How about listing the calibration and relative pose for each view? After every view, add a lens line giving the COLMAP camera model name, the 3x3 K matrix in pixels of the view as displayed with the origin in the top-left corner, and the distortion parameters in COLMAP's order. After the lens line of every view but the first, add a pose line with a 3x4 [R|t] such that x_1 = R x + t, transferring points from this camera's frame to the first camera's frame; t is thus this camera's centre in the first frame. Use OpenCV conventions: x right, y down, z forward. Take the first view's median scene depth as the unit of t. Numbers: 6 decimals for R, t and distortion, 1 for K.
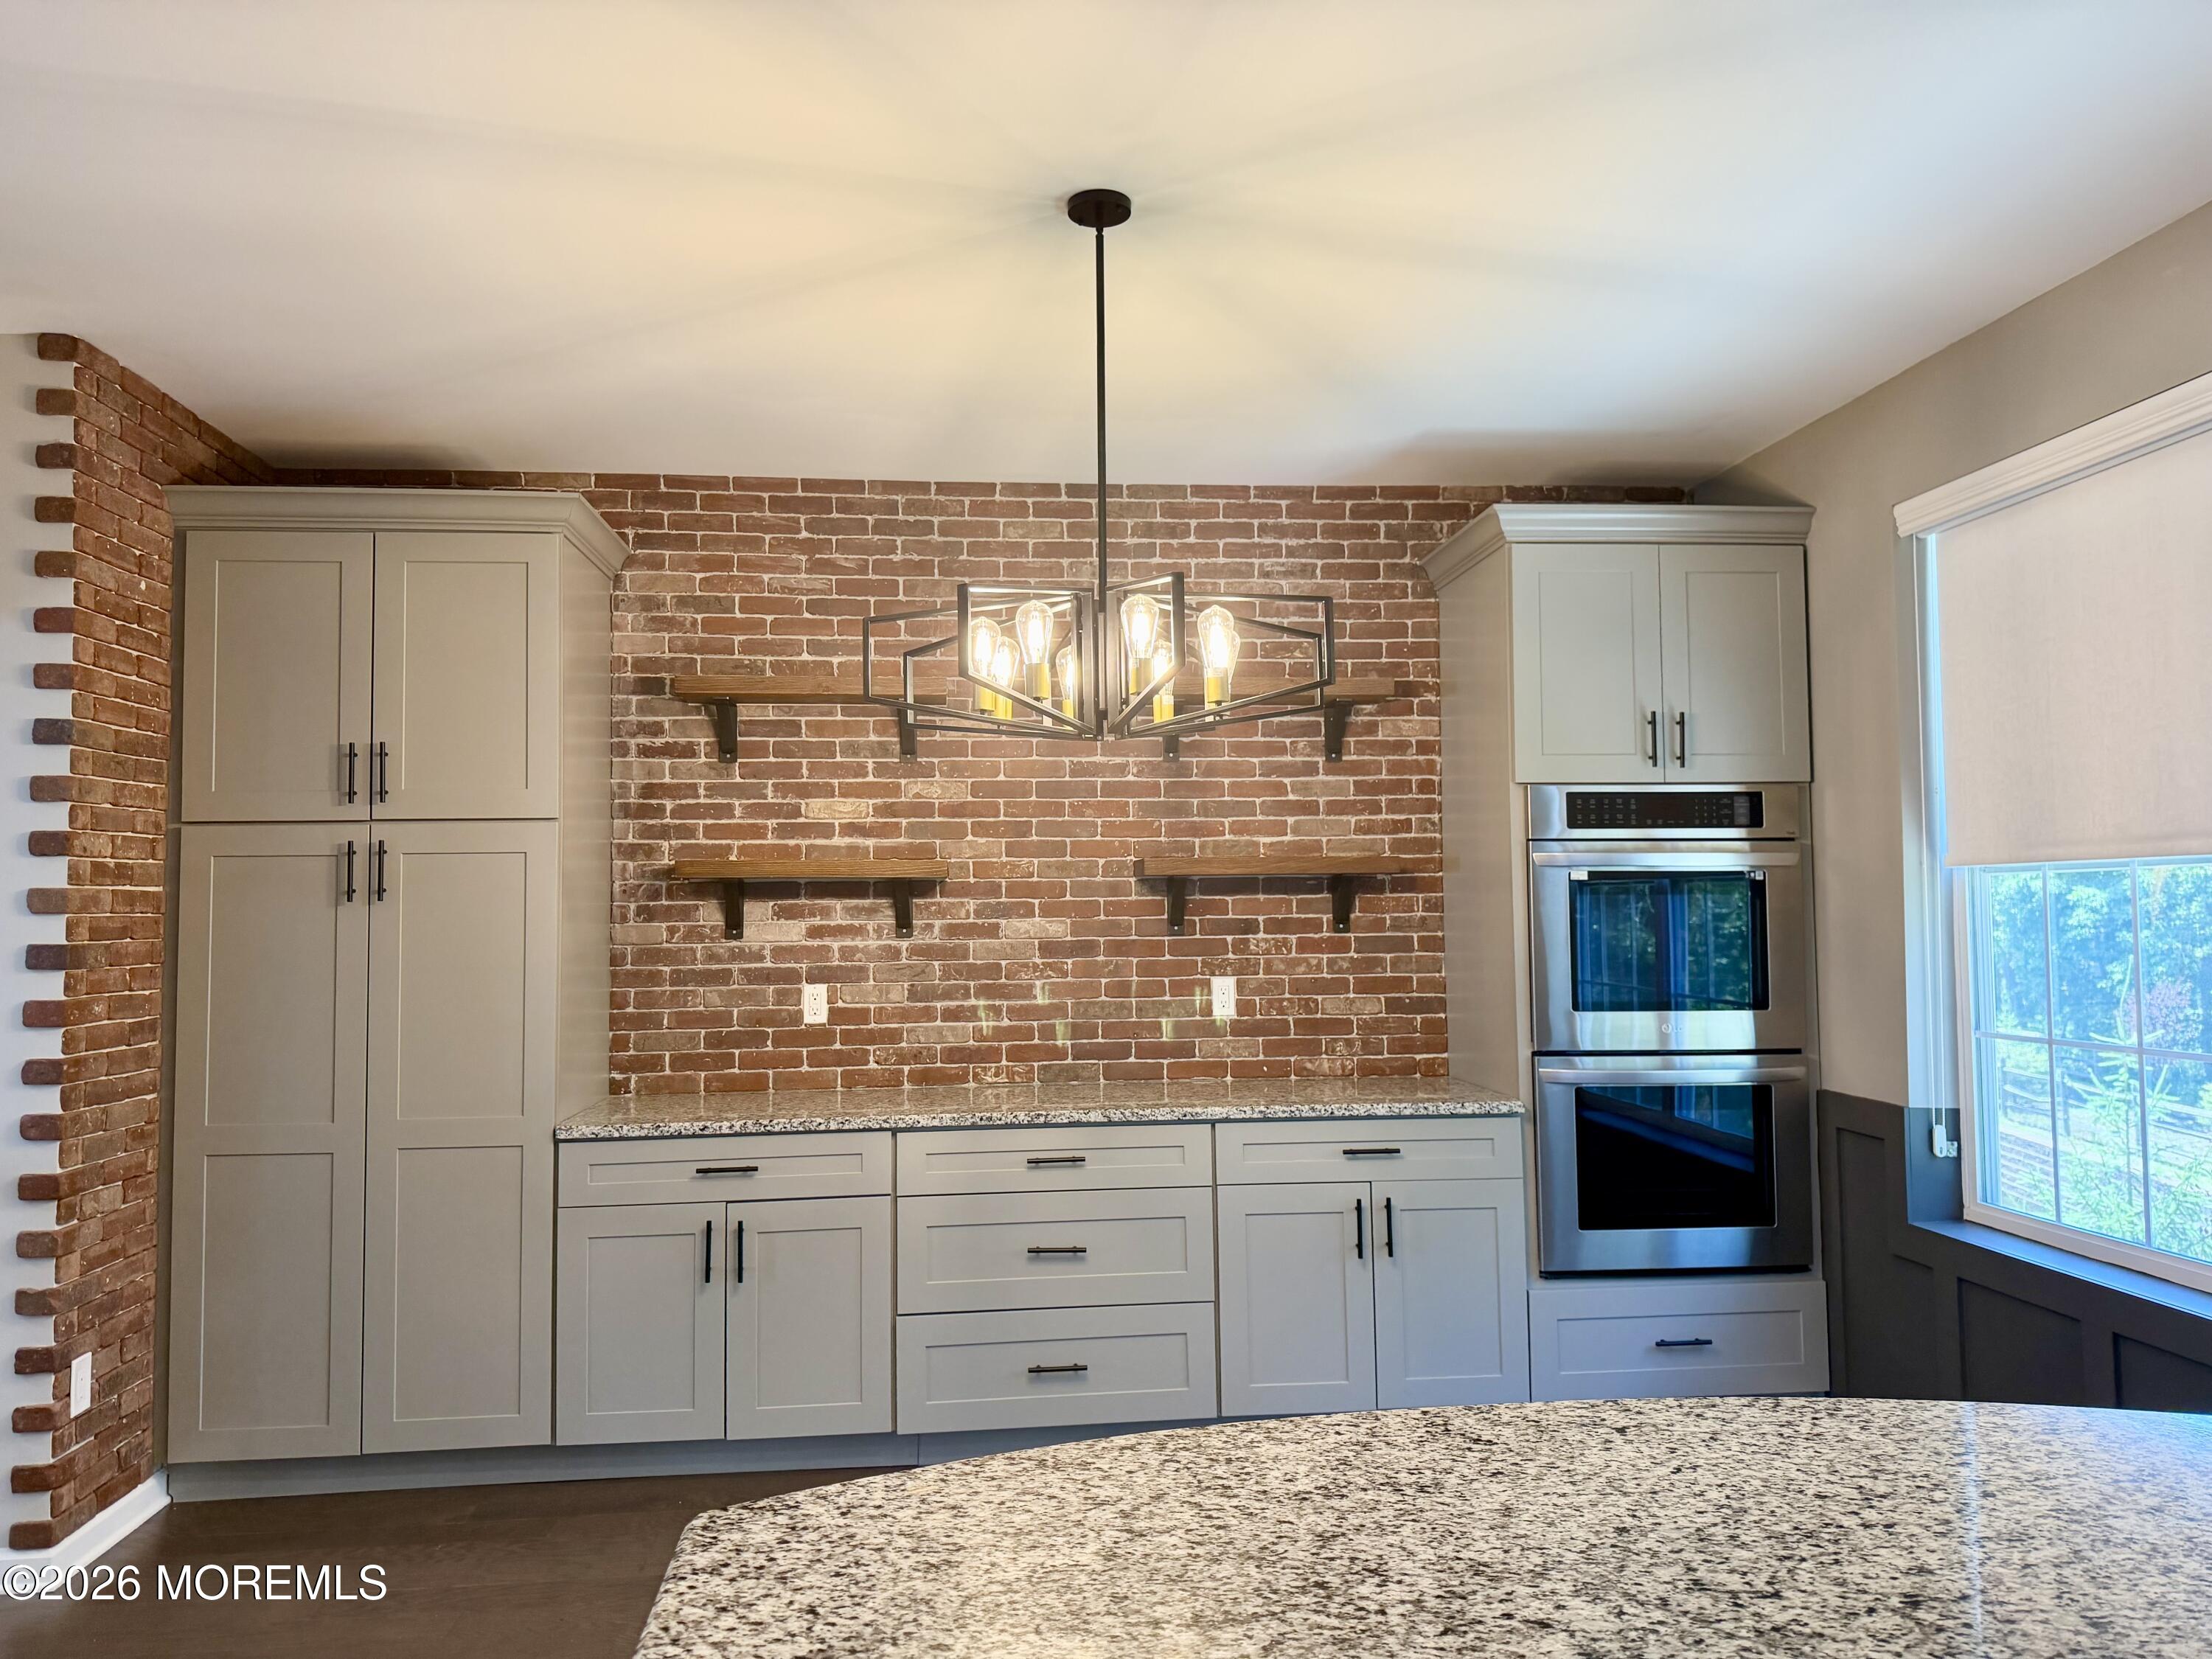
lens RADIAL K [[1553.7, 0, 1094.4], [0, 1553.7, 825.3], [0, 0, 1]] dist [0.106537, -0.145397]
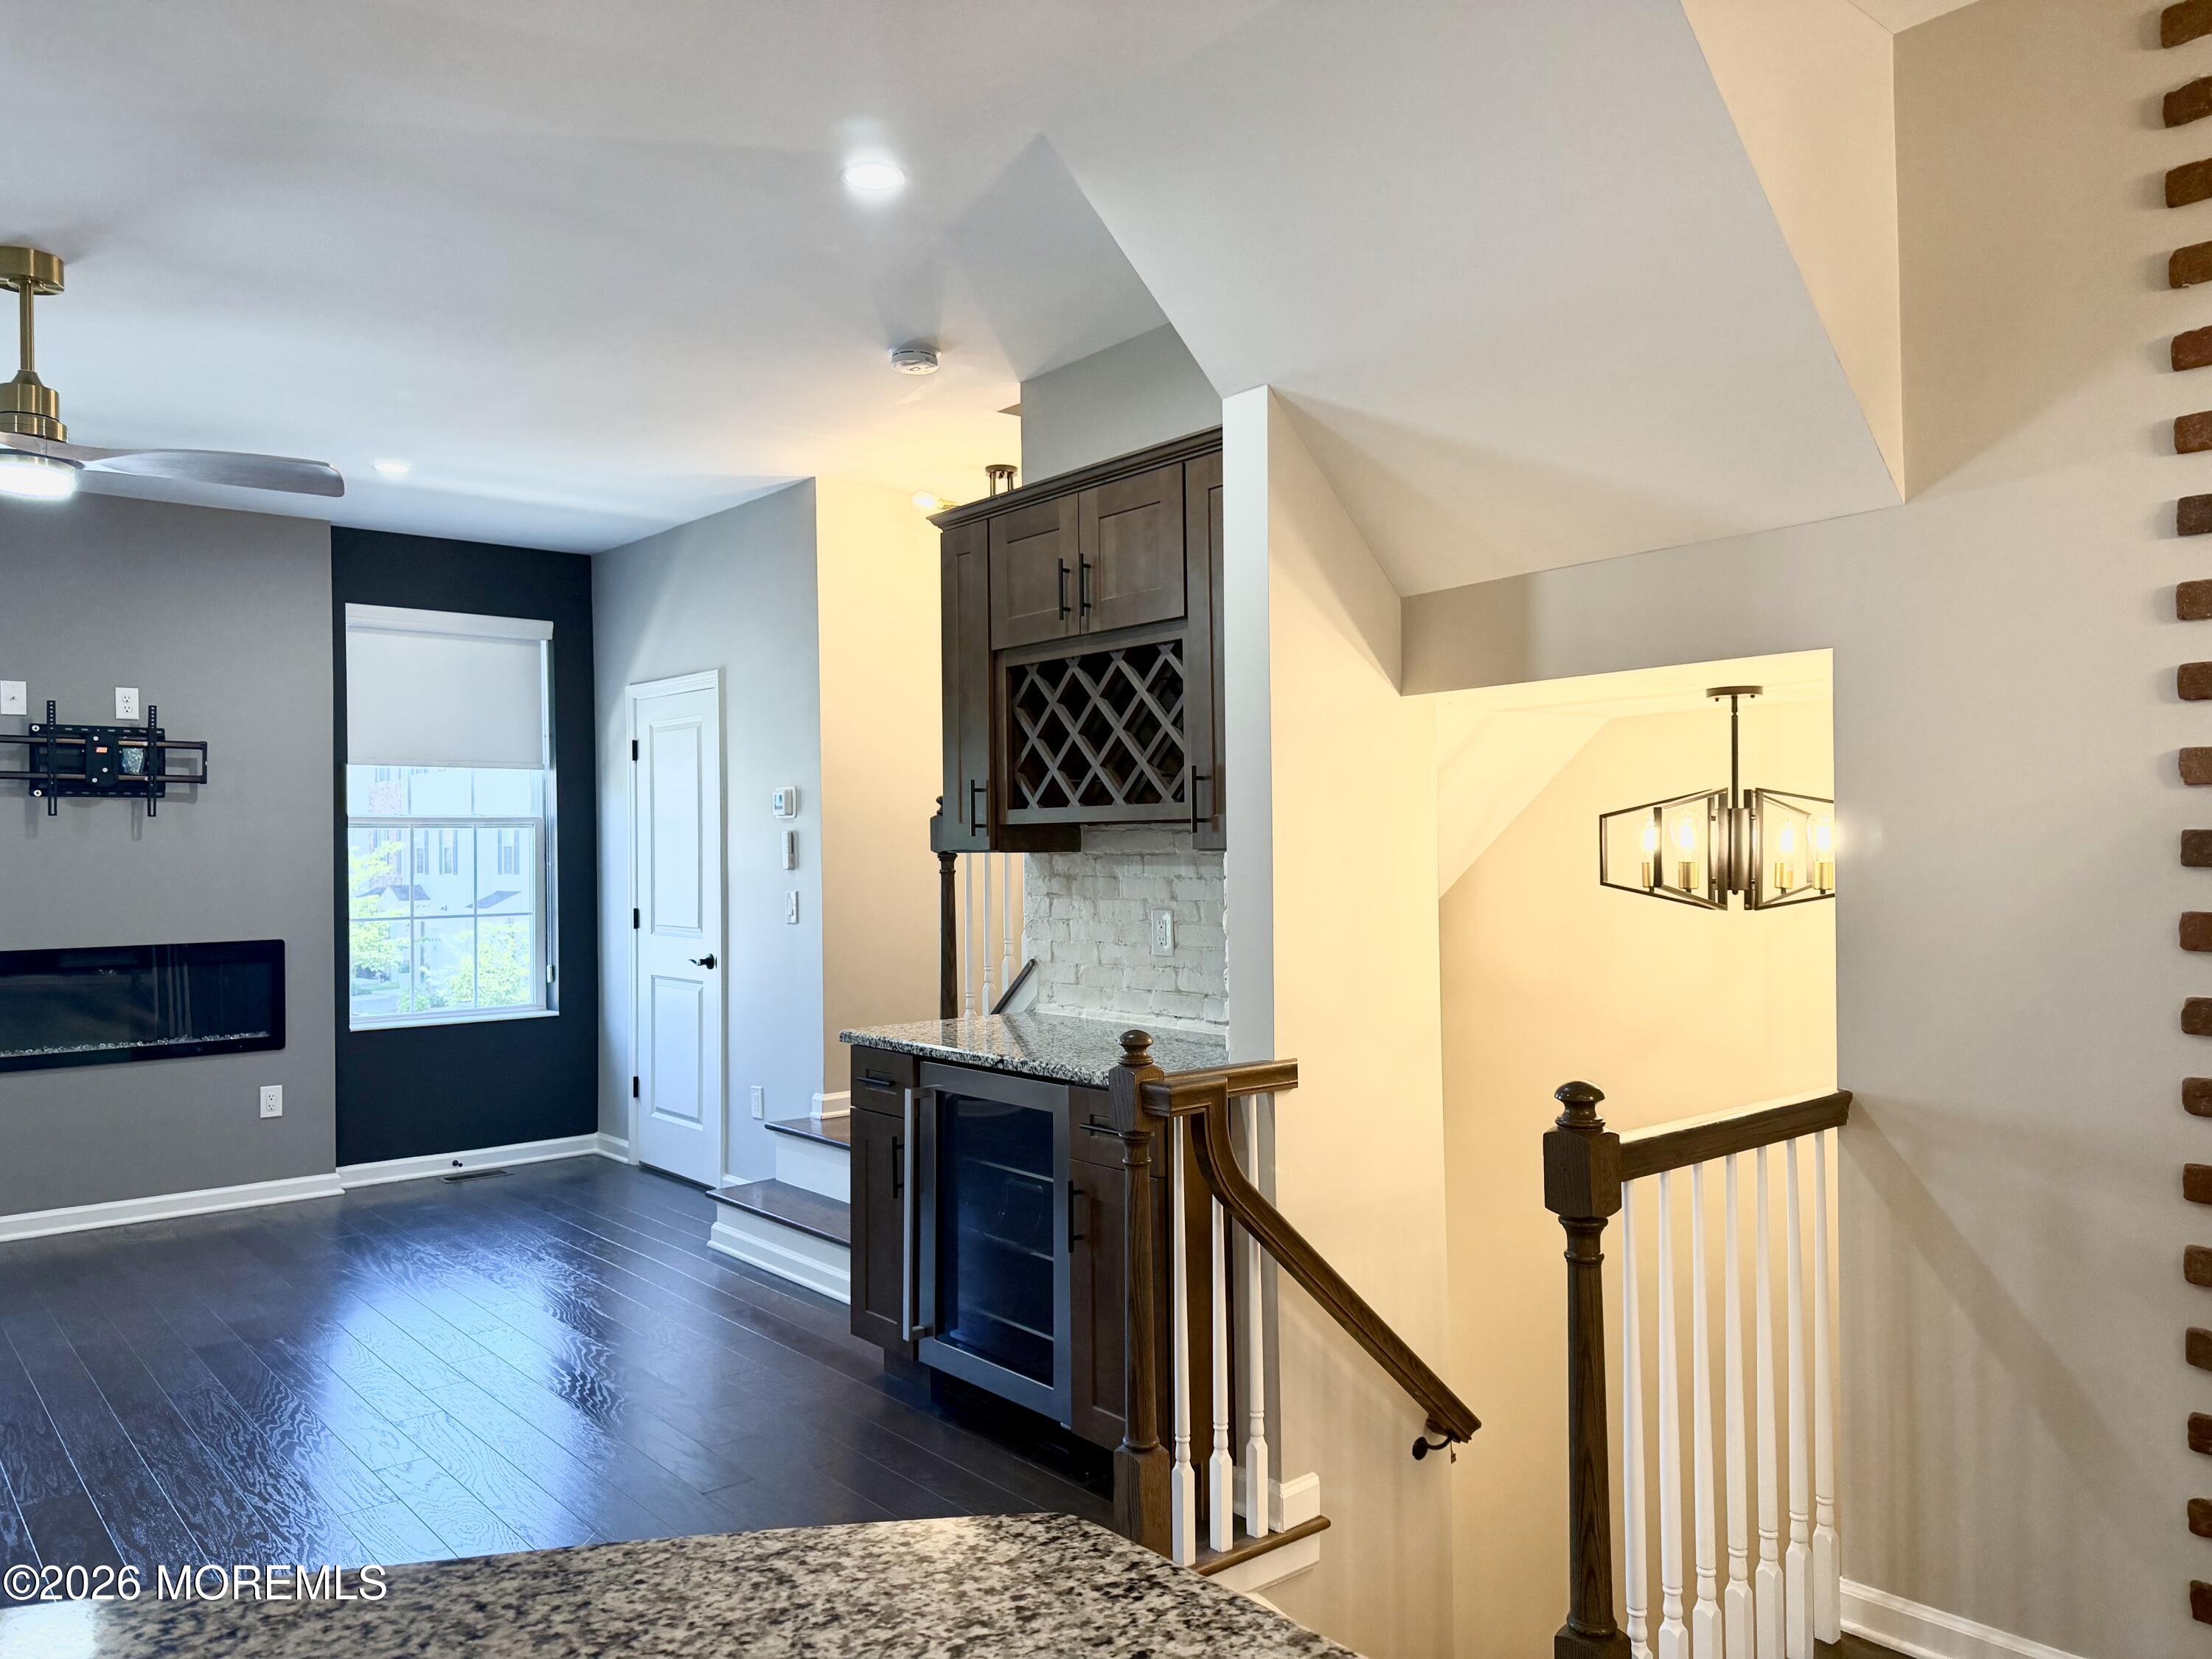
lens RADIAL K [[1553.6, 0, 1098.0], [0, 1553.6, 838.0], [0, 0, 1]] dist [0.108733, -0.158979]
pose [[0.568937, -0.003013, -0.822376, -0.285112], [0.051172, 0.998185, 0.031745, 0.024836], [0.820788, -0.060143, 0.568058, 0.170987]]
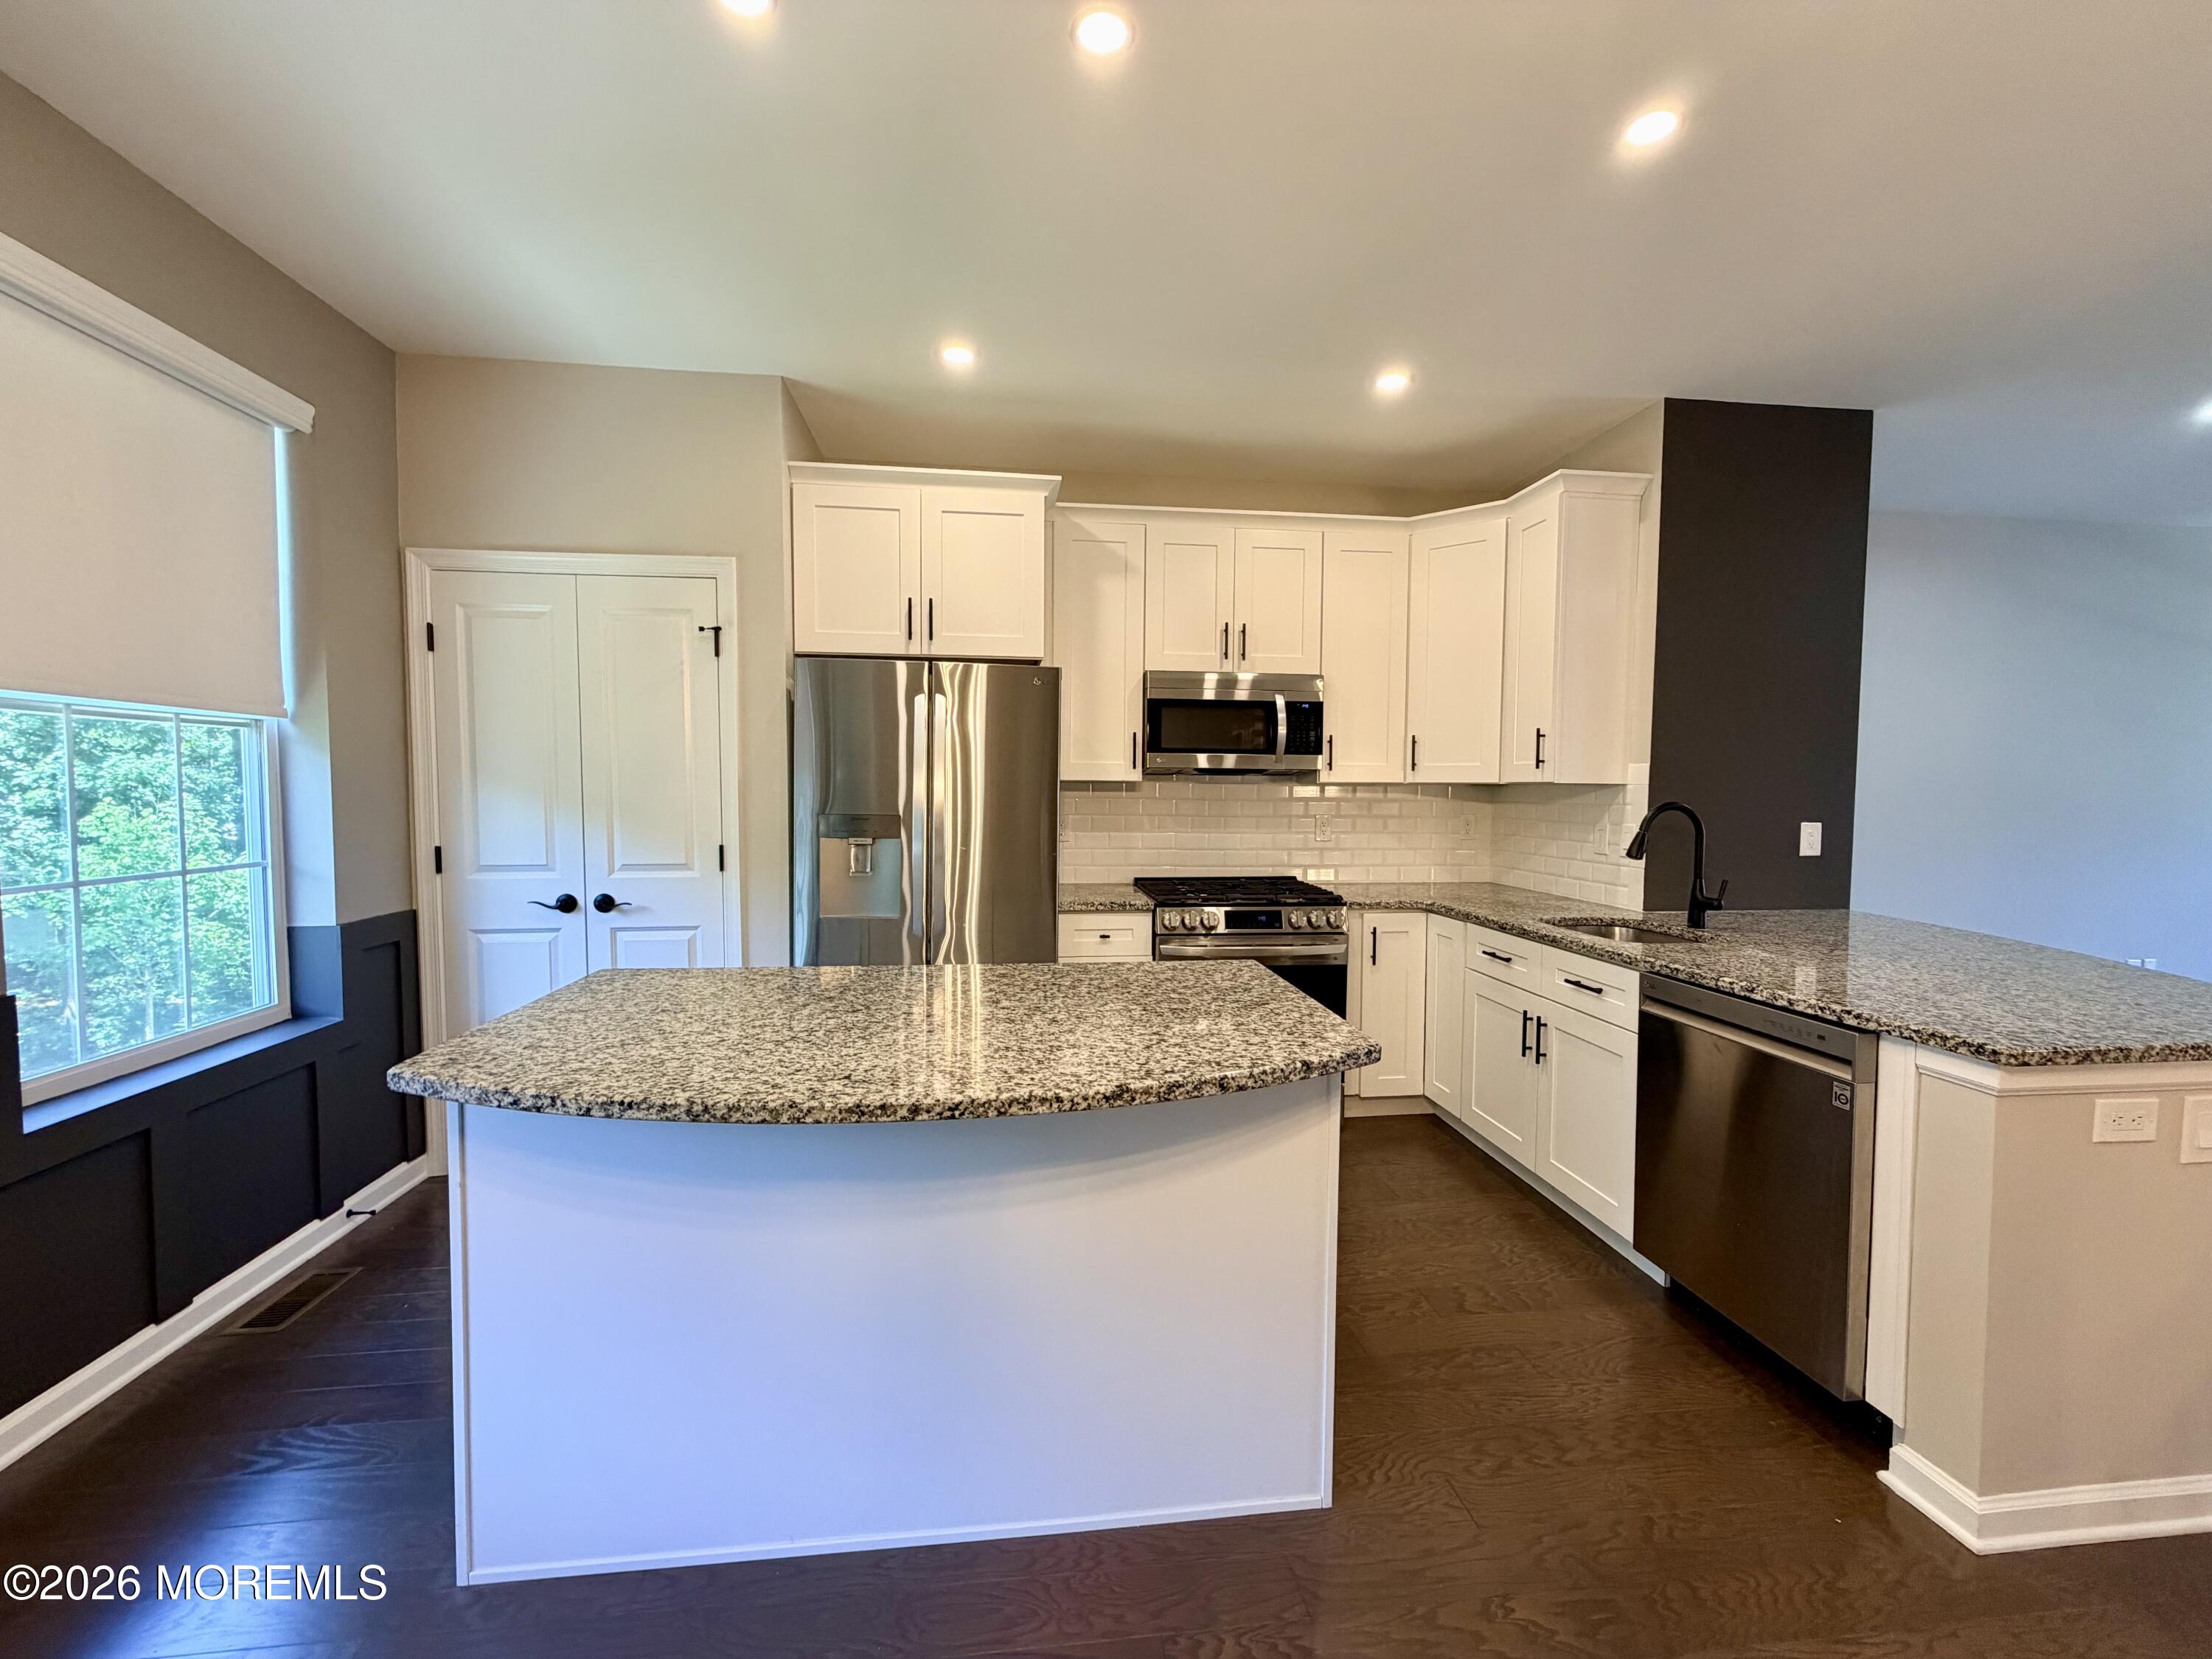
lens RADIAL K [[880.0, 0, 1103.2], [0, 880.0, 831.4], [0, 0, 1]] dist [0.002838, 0.000228]
pose [[-0.999751, 0.004803, -0.021801, 0.036000], [0.004974, 0.999957, -0.007770, 0.053435], [0.021763, -0.007876, -0.999732, 0.638434]]
